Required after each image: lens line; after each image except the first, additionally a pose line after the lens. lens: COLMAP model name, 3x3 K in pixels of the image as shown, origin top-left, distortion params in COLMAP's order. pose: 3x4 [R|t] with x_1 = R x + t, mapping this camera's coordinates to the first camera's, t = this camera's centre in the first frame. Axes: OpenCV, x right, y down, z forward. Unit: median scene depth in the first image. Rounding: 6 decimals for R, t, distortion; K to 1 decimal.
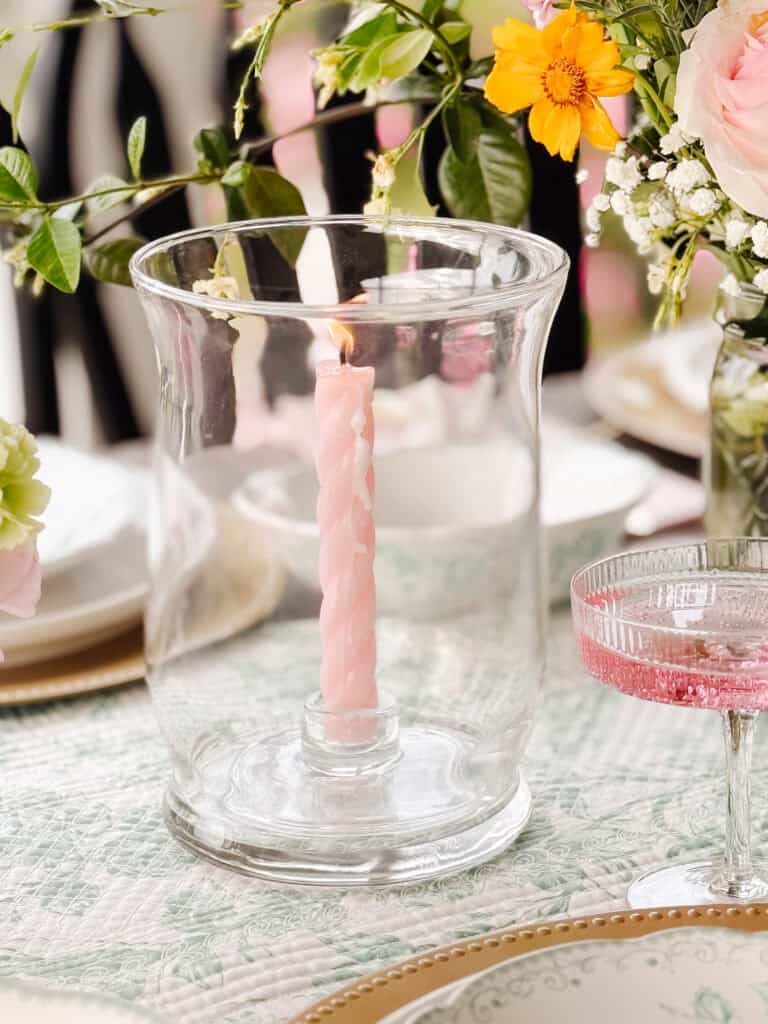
lens RADIAL K [[3074.3, 0, 436.9], [0, 3074.3, 581.3], [0, 0, 1]] dist [0.112111, 0.000000]
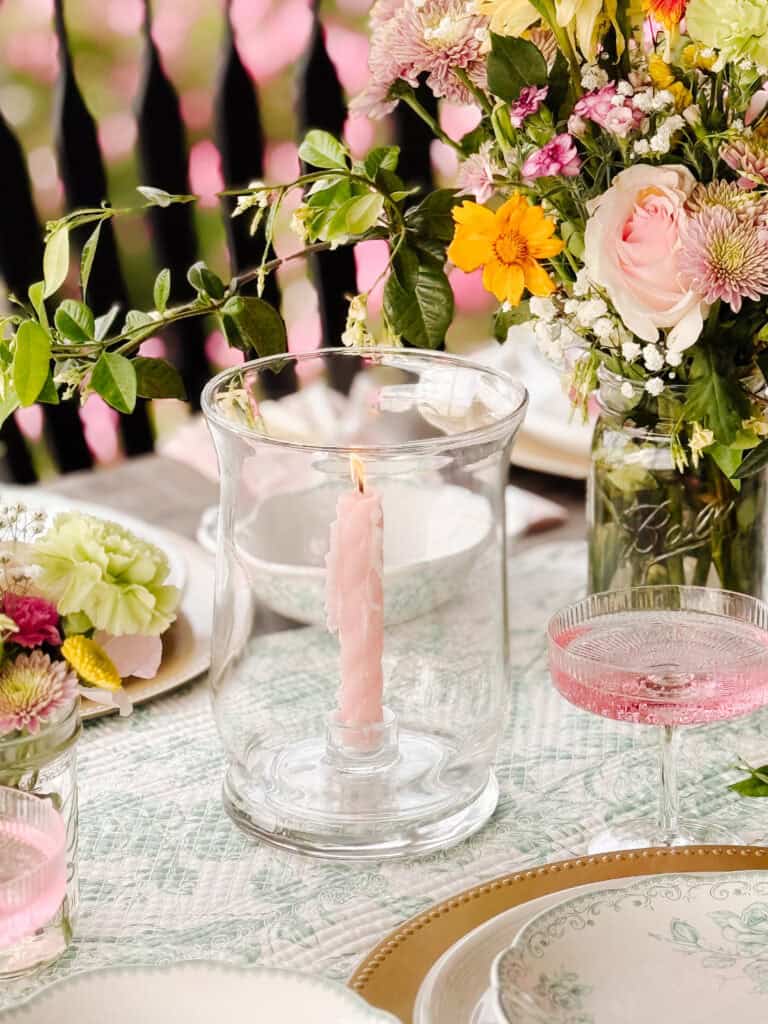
lens RADIAL K [[3074.3, 0, 385.6], [0, 3074.3, 509.0], [0, 0, 1]] dist [0.112111, 0.000000]
pose [[0.988259, -0.045063, 0.145990, -0.208679], [0.038798, 0.998212, 0.045479, -0.110785], [-0.147778, -0.039281, 0.988240, -0.314166]]
